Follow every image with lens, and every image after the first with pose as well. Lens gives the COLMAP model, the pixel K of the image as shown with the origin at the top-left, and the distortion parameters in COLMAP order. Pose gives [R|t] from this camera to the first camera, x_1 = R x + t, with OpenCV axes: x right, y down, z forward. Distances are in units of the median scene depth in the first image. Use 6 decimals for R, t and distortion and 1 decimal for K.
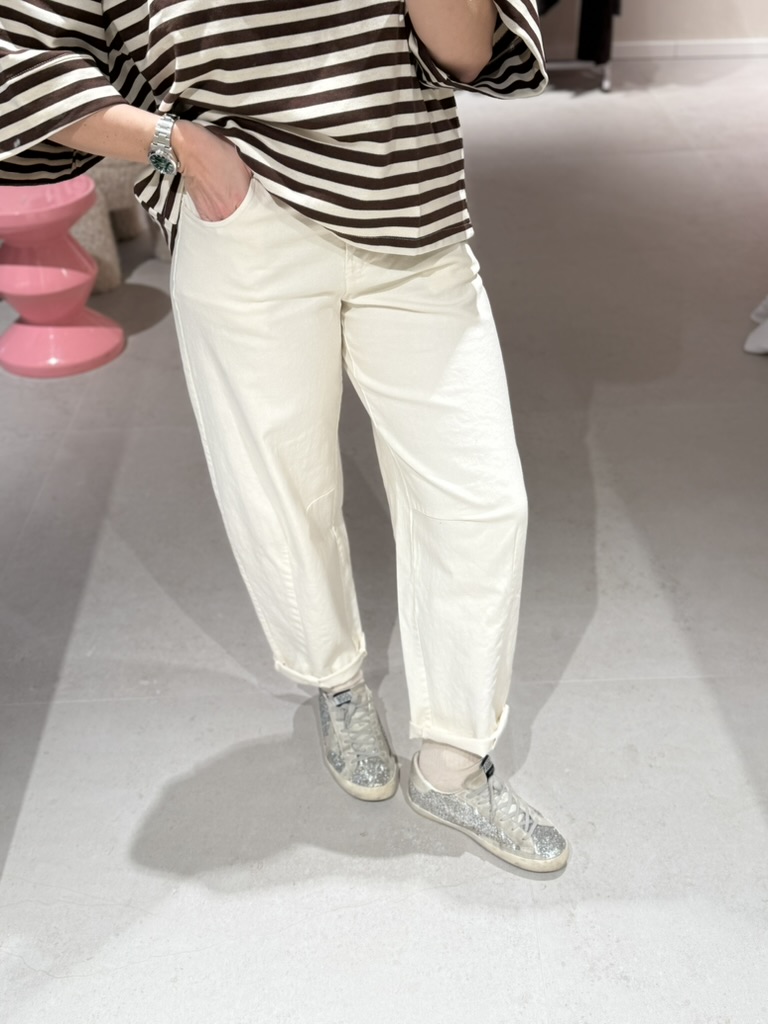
lens RADIAL K [[1176.7, 0, 389.4], [0, 1176.7, 509.6], [0, 0, 1]] dist [0.193511, -0.429634]
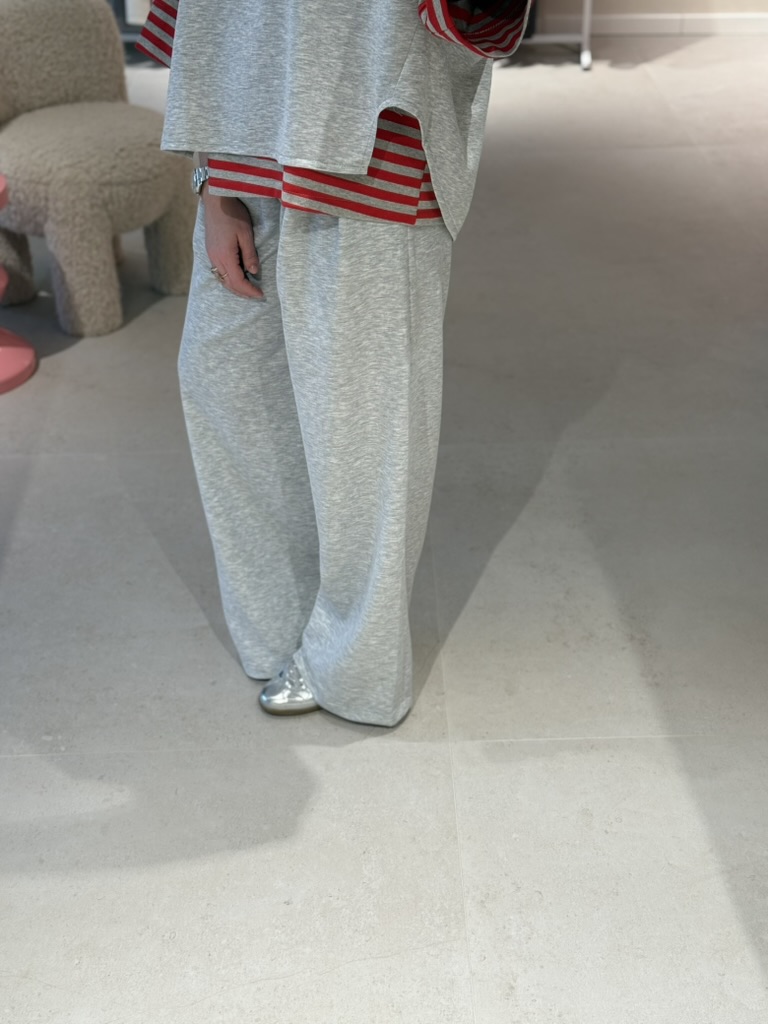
lens RADIAL K [[1459.3, 0, 384.0], [0, 1459.3, 512.0], [0, 0, 1]] dist [0.204039, -0.447956]
pose [[0.999667, 0.013818, 0.021780, 0.022079], [-0.013039, 0.999283, -0.035554, 0.013809], [-0.022255, 0.035258, 0.999130, -0.132103]]
